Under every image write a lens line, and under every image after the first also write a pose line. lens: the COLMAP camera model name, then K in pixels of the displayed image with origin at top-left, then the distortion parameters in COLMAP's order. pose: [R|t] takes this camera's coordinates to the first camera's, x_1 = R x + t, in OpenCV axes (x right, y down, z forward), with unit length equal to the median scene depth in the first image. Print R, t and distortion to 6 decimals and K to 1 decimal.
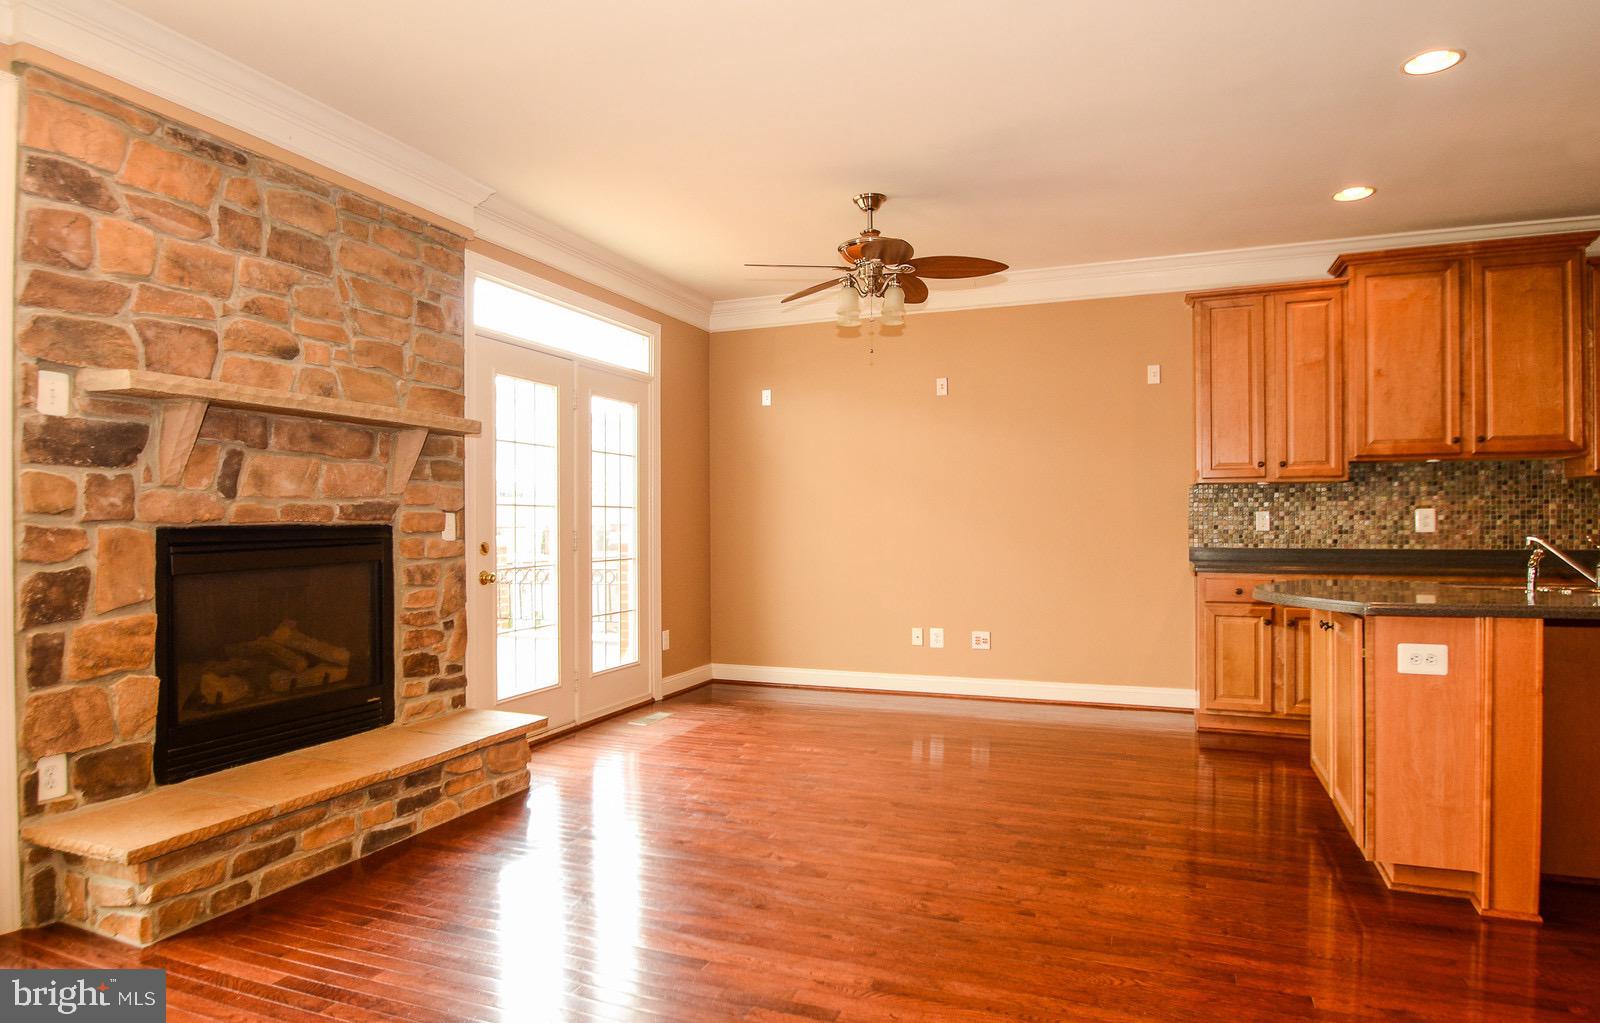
lens RADIAL K [[922.9, 0, 795.8], [0, 922.9, 524.9], [0, 0, 1]] dist [-0.028612, 0.000226]
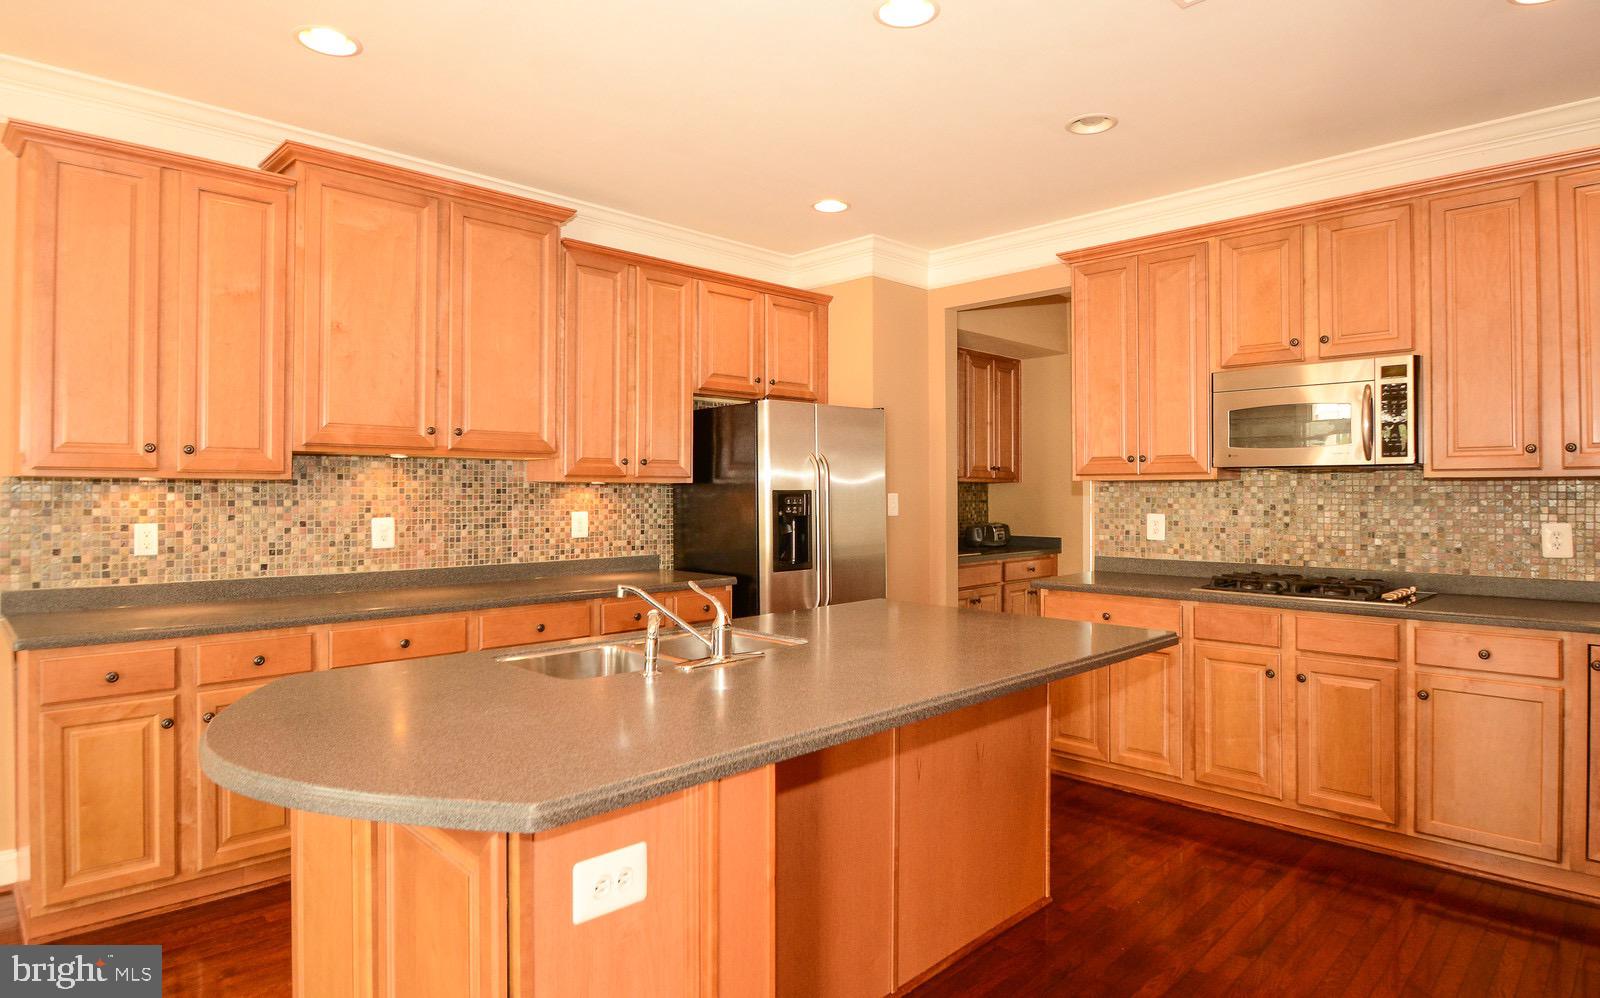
lens RADIAL K [[892.2, 0, 804.6], [0, 892.2, 485.8], [0, 0, 1]] dist [-0.015292, -0.007183]
pose [[0.397742, 0.012397, 0.917413, 0.158164], [-0.001304, 0.999915, -0.012947, -0.036129], [-0.917496, 0.003953, 0.397725, 0.398567]]
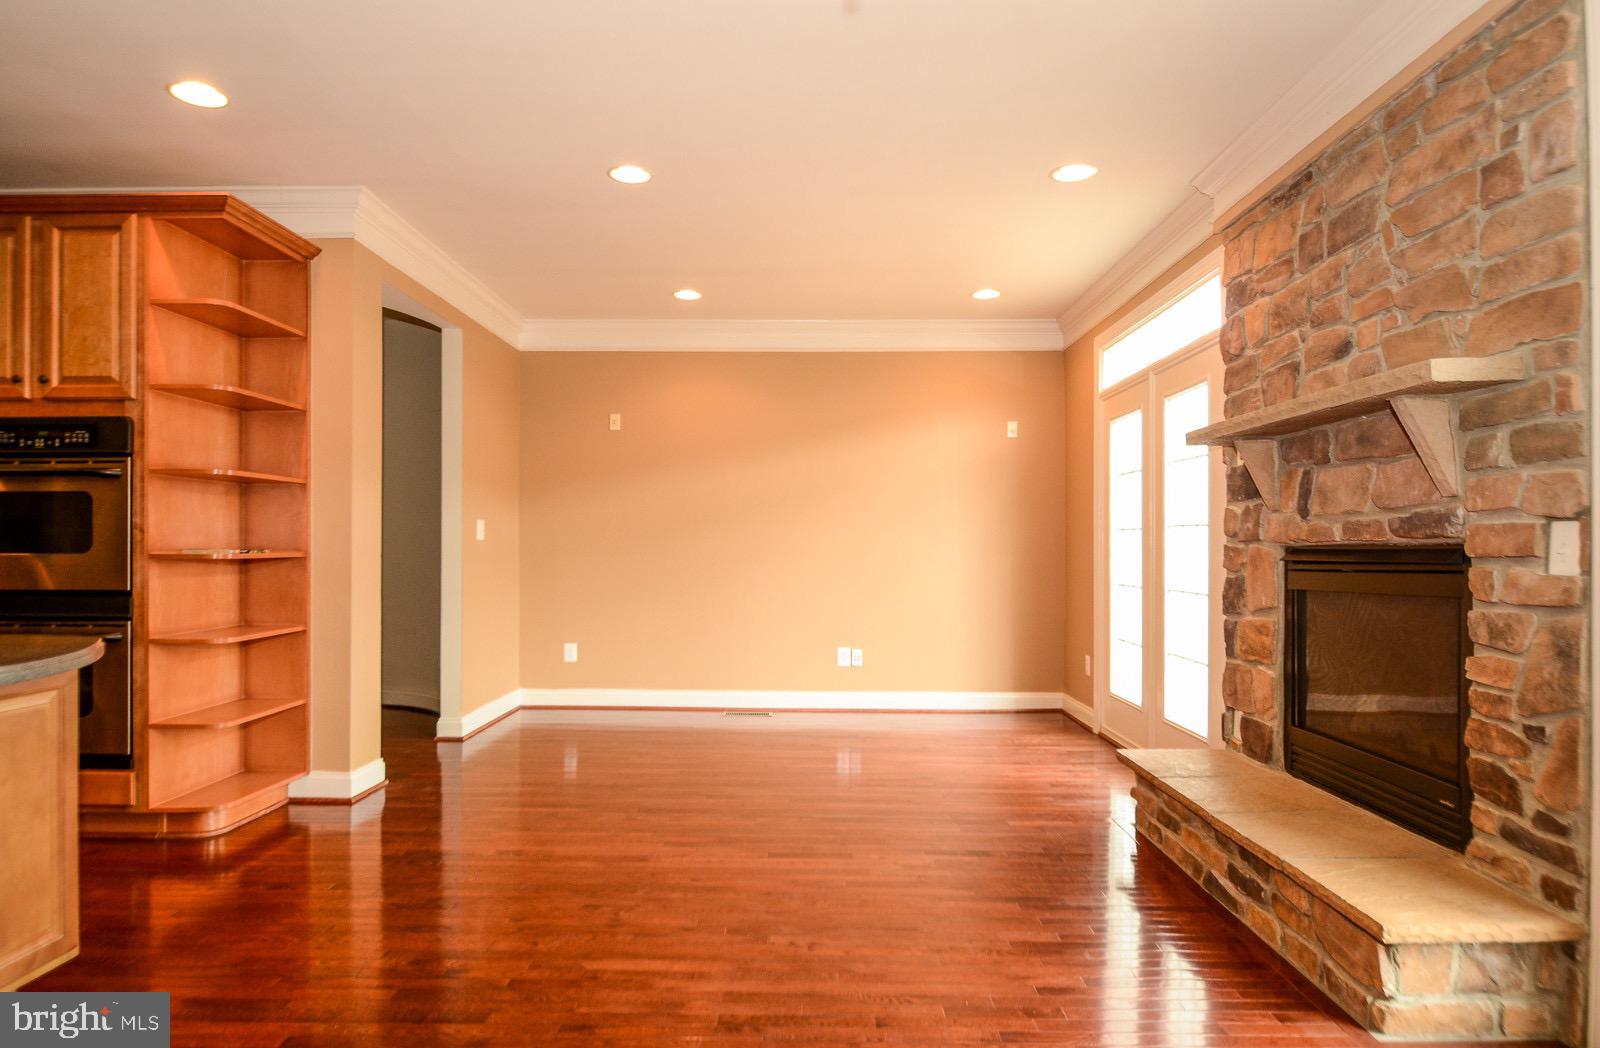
lens RADIAL K [[919.2, 0, 797.5], [0, 919.2, 546.5], [0, 0, 1]] dist [-0.013675, -0.002584]
pose [[-0.935714, 0.003587, -0.352740, 0.175122], [0.002283, 0.999989, 0.004113, -0.001995], [0.352751, 0.003043, -0.935712, 1.143309]]
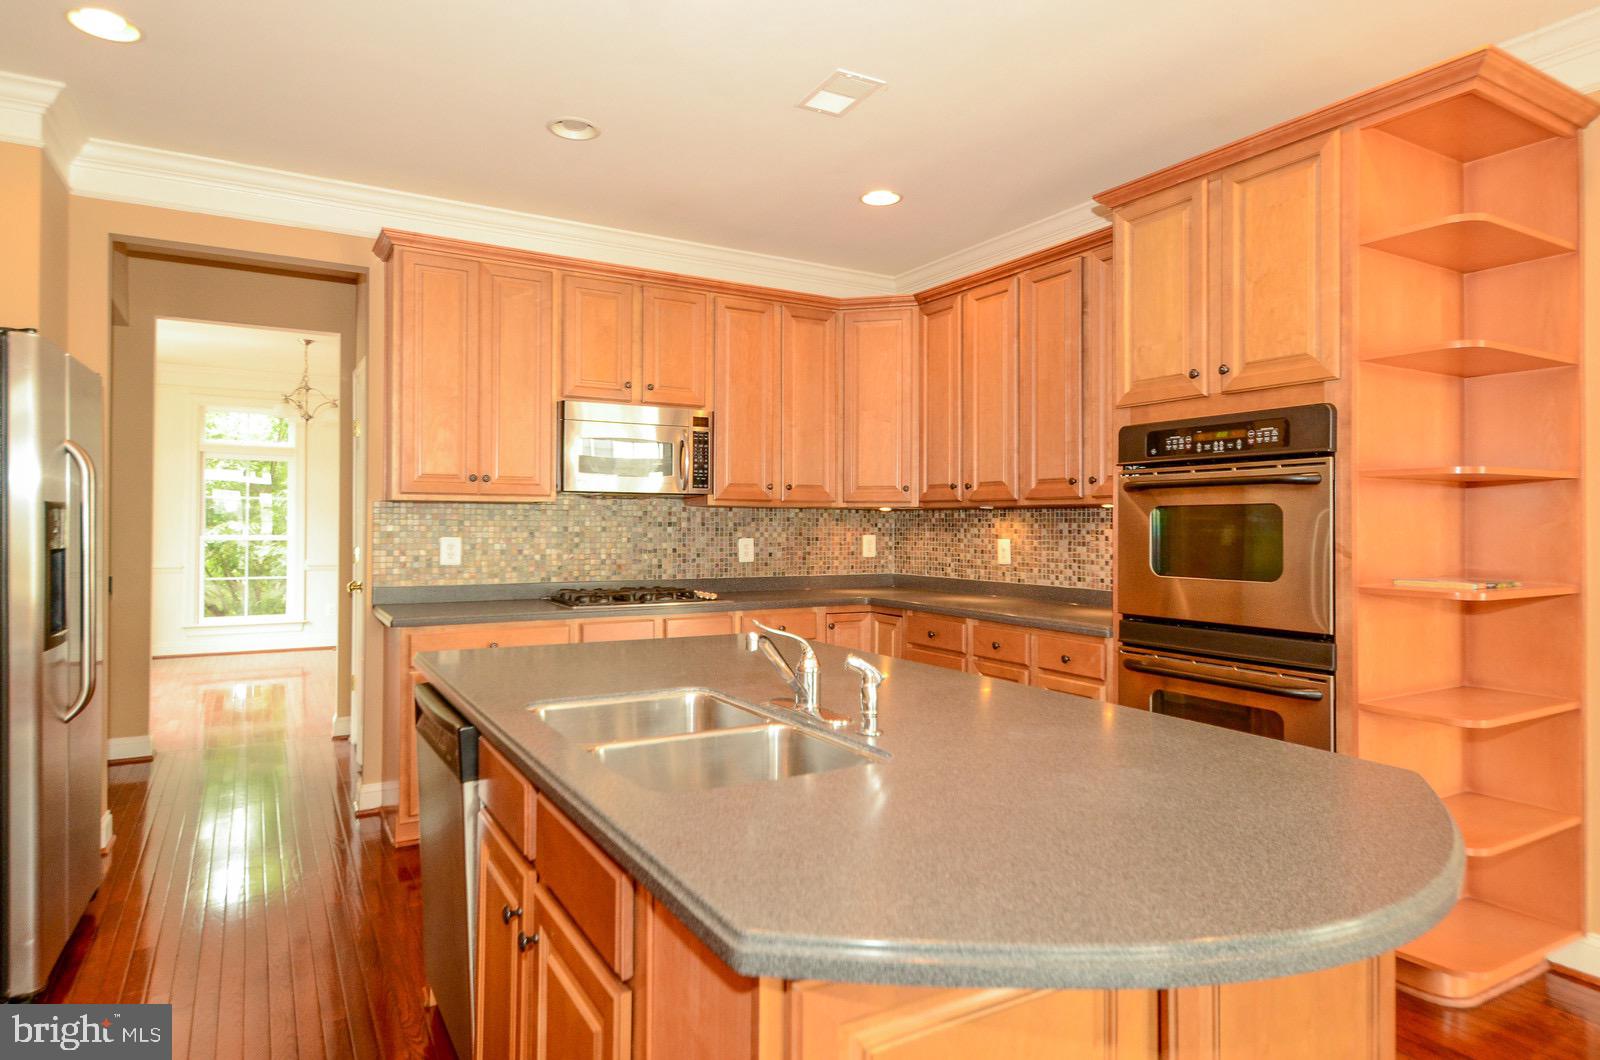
lens RADIAL K [[925.1, 0, 787.9], [0, 925.1, 518.9], [0, 0, 1]] dist [0.007816, 0.002117]
pose [[-0.781851, 0.006138, 0.623435, 0.324207], [0.000490, 0.999957, -0.009232, -0.029232], [-0.623465, -0.006912, -0.781820, 0.912650]]
